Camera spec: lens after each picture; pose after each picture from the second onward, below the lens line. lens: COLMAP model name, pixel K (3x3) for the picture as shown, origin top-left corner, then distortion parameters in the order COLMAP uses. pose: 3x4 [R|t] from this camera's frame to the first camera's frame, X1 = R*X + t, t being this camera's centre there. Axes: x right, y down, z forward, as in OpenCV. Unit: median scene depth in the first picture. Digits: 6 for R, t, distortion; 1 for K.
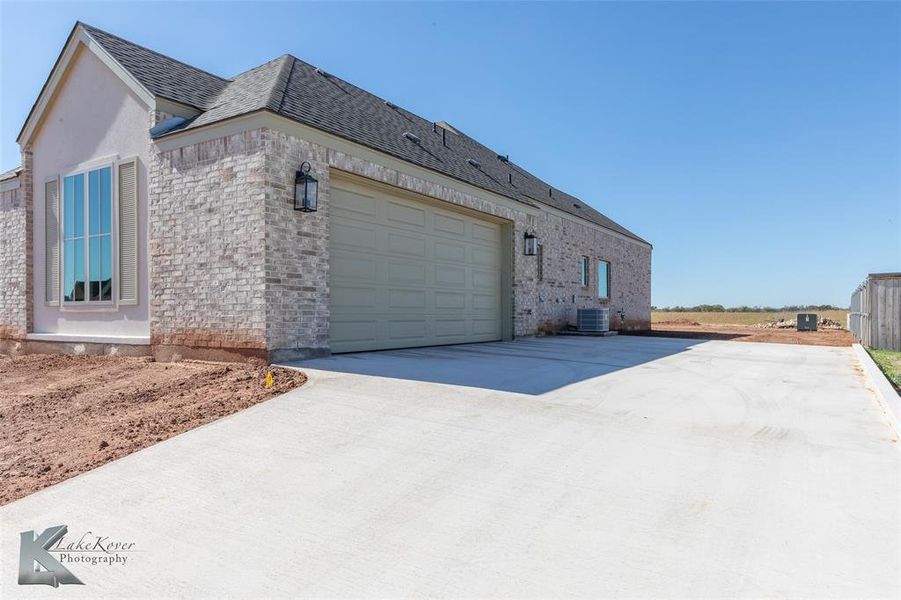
lens RADIAL K [[624.7, 0, 450.5], [0, 624.7, 300.0], [0, 0, 1]] dist [-0.004528, -0.003312]
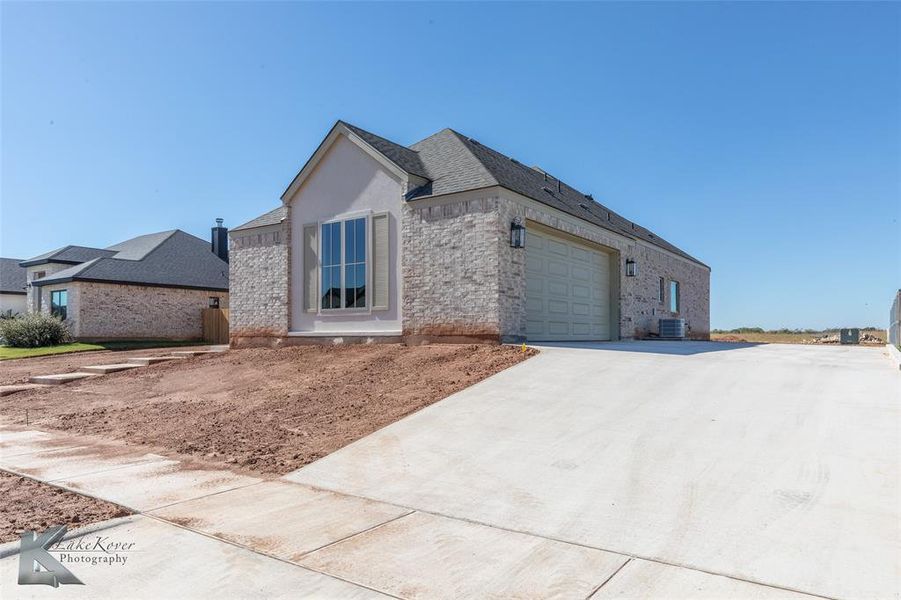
lens RADIAL K [[618.7, 0, 449.5], [0, 618.7, 308.4], [0, 0, 1]] dist [-0.008136, -0.002230]
pose [[0.998377, -0.002665, -0.056894, -0.278738], [0.001301, 0.999711, -0.024004, 0.041973], [0.056942, 0.023891, 0.998092, -0.496142]]
